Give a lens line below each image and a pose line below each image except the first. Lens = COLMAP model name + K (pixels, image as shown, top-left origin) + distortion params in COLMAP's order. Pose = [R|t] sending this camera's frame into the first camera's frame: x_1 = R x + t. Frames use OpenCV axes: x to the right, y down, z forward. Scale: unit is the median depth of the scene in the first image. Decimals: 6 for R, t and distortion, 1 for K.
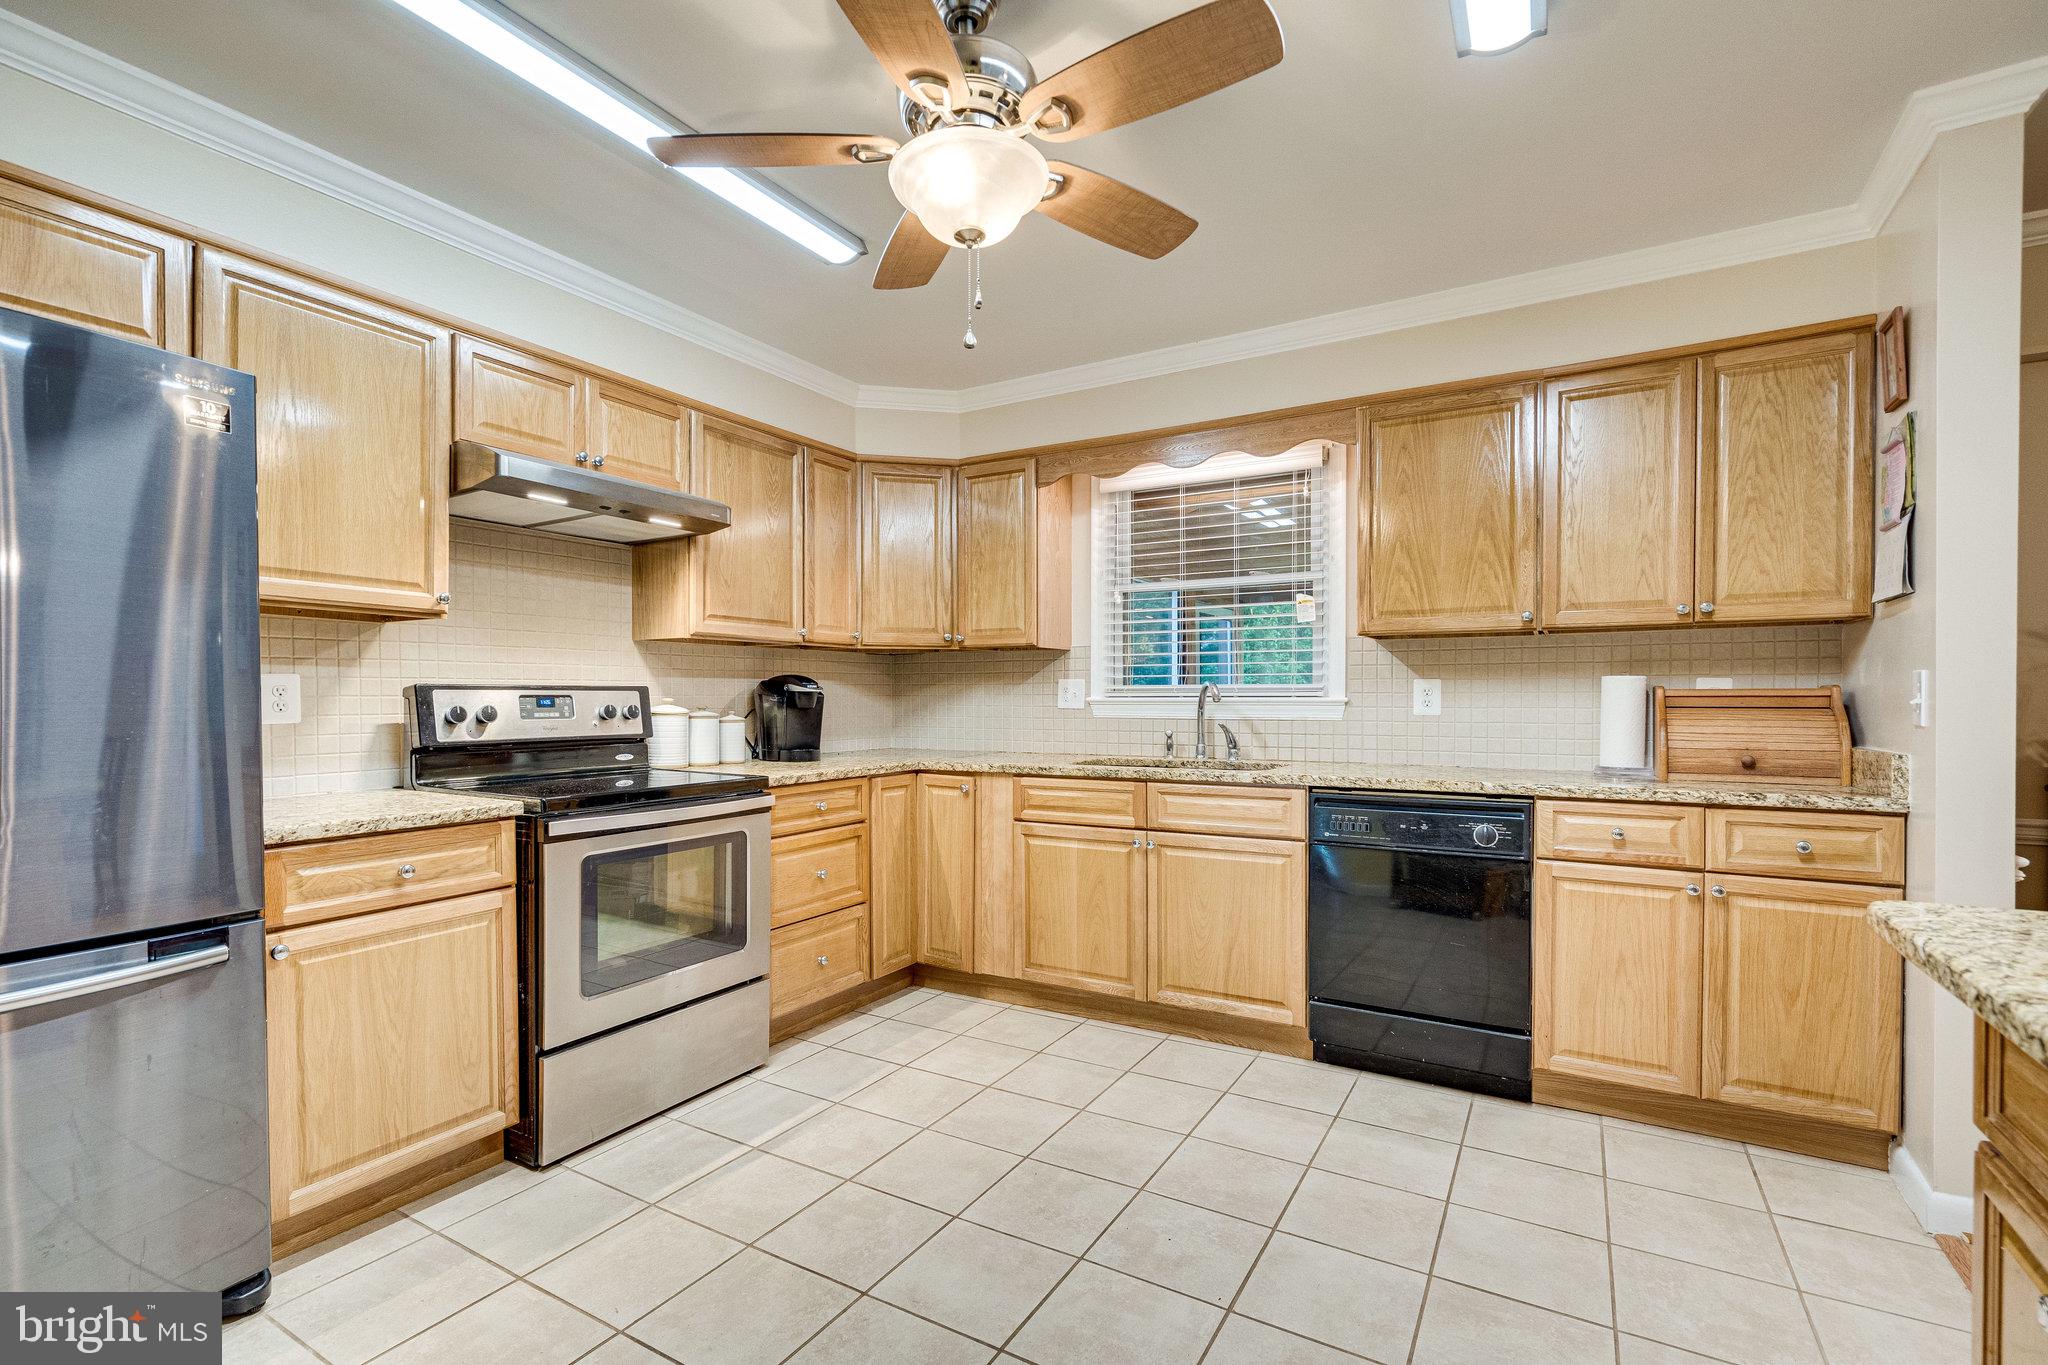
lens RADIAL K [[940.2, 0, 1020.1], [0, 940.2, 691.0], [0, 0, 1]] dist [0.005185, 0.000260]
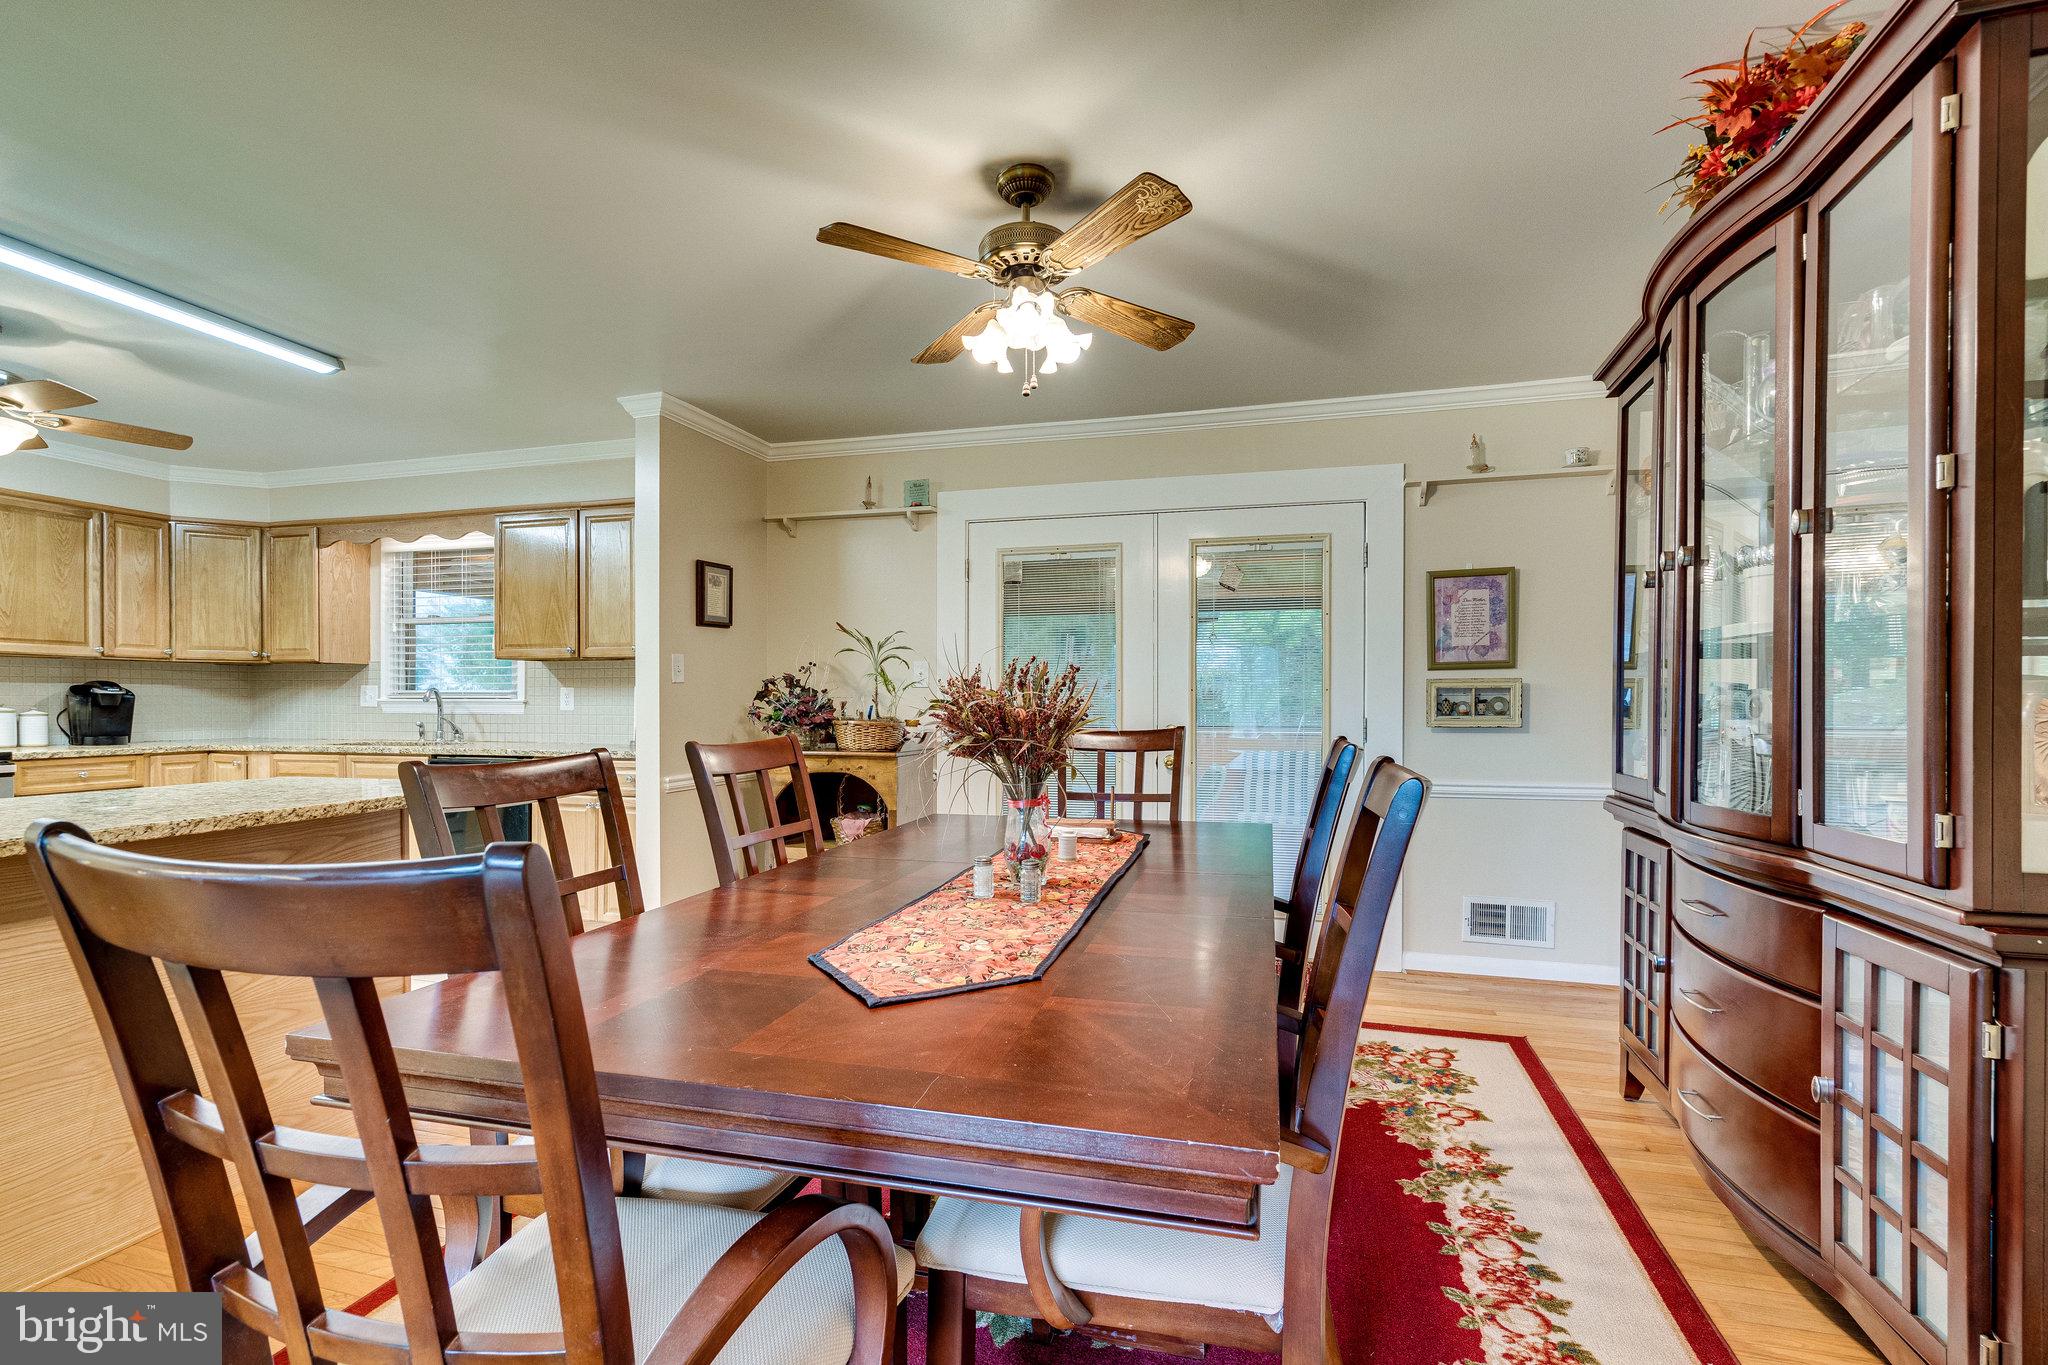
lens RADIAL K [[940.2, 0, 1032.1], [0, 940.2, 702.8], [0, 0, 1]] dist [0.005185, 0.000260]
pose [[0.969857, 0.002807, 0.243659, 0.713488], [-0.004402, 0.999972, 0.006002, 0.000124], [-0.243636, -0.006894, 0.969842, -0.625144]]
